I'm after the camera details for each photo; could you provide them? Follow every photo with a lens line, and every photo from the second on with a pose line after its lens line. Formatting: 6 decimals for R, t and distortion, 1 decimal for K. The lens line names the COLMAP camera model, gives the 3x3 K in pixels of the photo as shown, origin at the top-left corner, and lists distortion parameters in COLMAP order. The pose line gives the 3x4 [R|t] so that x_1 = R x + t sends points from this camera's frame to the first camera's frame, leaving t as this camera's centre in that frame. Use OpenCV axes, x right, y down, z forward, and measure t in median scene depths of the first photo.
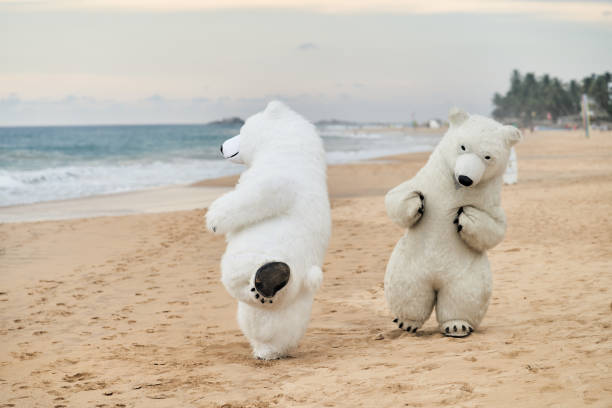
lens RADIAL K [[1536.1, 0, 306.0], [0, 1536.1, 204.0], [0, 0, 1]] dist [-0.624425, -0.517913]
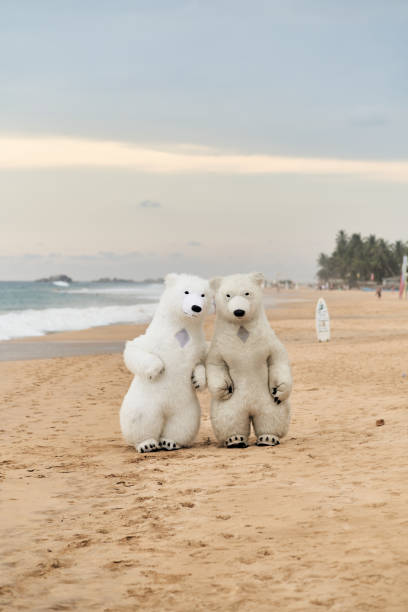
lens RADIAL K [[1536.1, 0, 204.0], [0, 1536.1, 306.0], [0, 0, 1]] dist [-0.624425, -0.517913]
pose [[0.998815, 0.011536, 0.047272, -0.023993], [-0.009776, 0.999257, -0.037281, 0.012476], [-0.047667, 0.036774, 0.998186, -0.396459]]
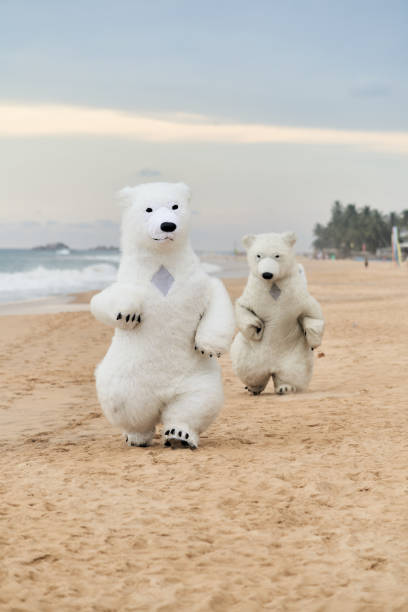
lens RADIAL K [[1540.3, 0, 204.0], [0, 1540.3, 306.0], [0, 0, 1]] dist [-0.632946, -0.359209]
pose [[0.998578, 0.018942, 0.049836, -0.025501], [-0.018106, 0.999689, -0.017177, 0.040431], [-0.050146, 0.016250, 0.998610, -0.802466]]
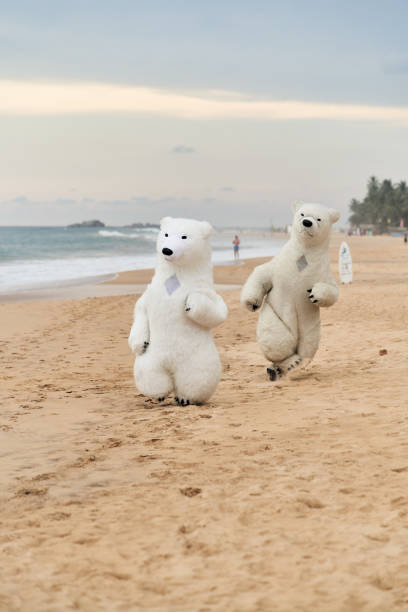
lens RADIAL K [[1536.1, 0, 204.0], [0, 1536.1, 306.0], [0, 0, 1]] dist [-0.624425, -0.517913]
pose [[0.999590, 0.011242, 0.026330, -0.019388], [-0.011212, 0.999936, -0.001291, 0.022352], [-0.026342, 0.000995, 0.999652, -0.550104]]
